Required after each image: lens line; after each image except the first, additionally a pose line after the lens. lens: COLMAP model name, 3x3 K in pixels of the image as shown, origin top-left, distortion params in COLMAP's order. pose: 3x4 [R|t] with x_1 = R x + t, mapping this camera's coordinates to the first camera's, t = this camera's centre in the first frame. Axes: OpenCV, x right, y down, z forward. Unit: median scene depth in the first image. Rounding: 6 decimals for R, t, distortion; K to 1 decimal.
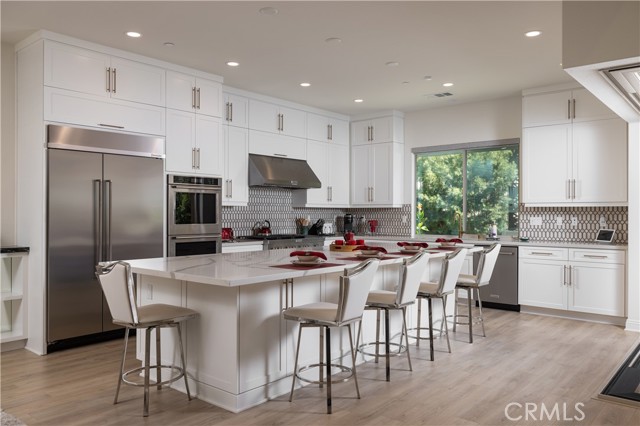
lens RADIAL K [[492.3, 0, 319.4], [0, 492.3, 212.7], [0, 0, 1]] dist [-0.005722, 0.001948]
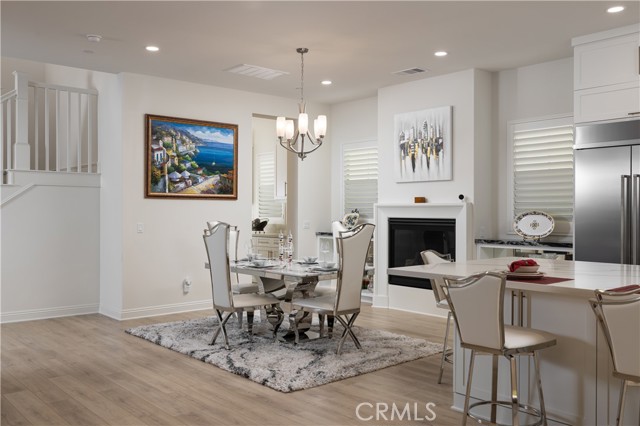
lens RADIAL K [[579.1, 0, 322.5], [0, 579.1, 211.5], [0, 0, 1]] dist [0.012366, -0.024719]
pose [[-0.148023, -0.001842, -0.988982, 0.505764], [-0.001689, 0.999997, -0.001610, 0.002074], [0.988982, 0.001432, -0.148026, 0.437813]]
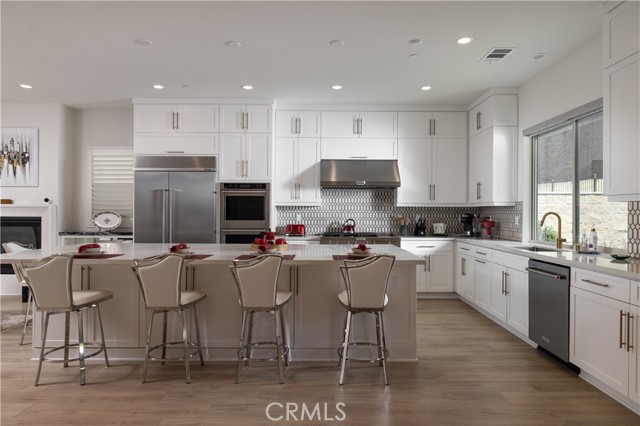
lens RADIAL K [[382.8, 0, 330.6], [0, 382.8, 213.3], [0, 0, 1]] dist [-0.006740, 0.000261]
pose [[0.653724, 0.002365, -0.756729, 0.547387], [-0.002487, 0.999996, 0.000977, 0.002588], [0.756729, 0.001243, 0.653728, 0.449873]]
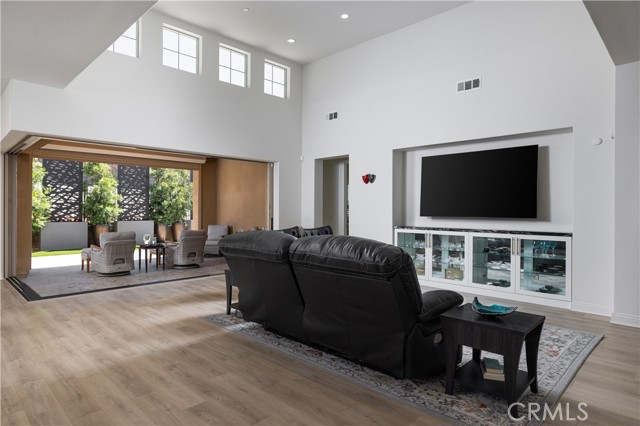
lens RADIAL K [[382.8, 0, 319.1], [0, 382.8, 207.3], [0, 0, 1]] dist [-0.006740, 0.000261]
pose [[0.078594, 0.003741, 0.996900, -0.433490], [-0.002203, 0.999991, -0.003579, 0.001276], [-0.996904, -0.001915, 0.078601, -0.134688]]
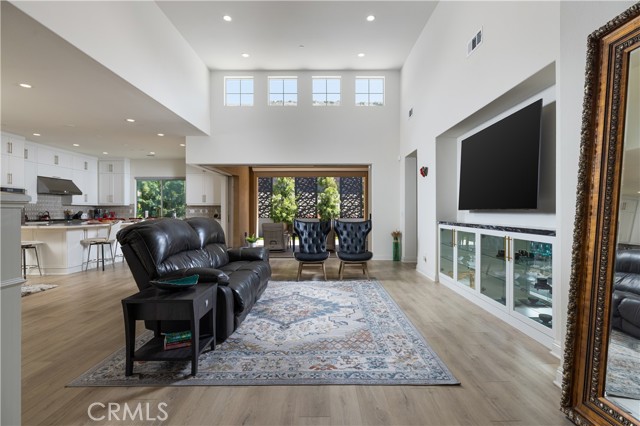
lens RADIAL K [[327.7, 0, 321.4], [0, 327.7, 211.0], [0, 0, 1]] dist [0.003296, 0.001759]
pose [[0.762740, -0.002067, 0.646702, -0.130300], [0.004416, 0.999988, -0.002012, 0.023308], [-0.646690, 0.004390, 0.762740, -0.687649]]
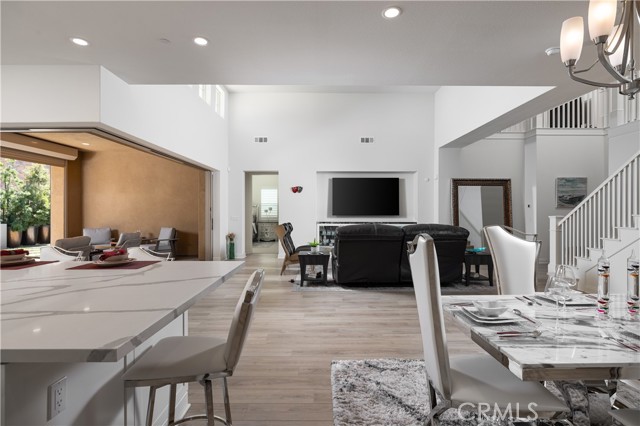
lens RADIAL K [[327.7, 0, 320.9], [0, 327.7, 211.1], [0, 0, 1]] dist [0.003296, 0.001759]
pose [[-0.641033, -0.002028, 0.767510, -0.422312], [-0.001791, 0.999998, 0.001146, 0.001603], [-0.767511, -0.000640, -0.641036, 0.590104]]
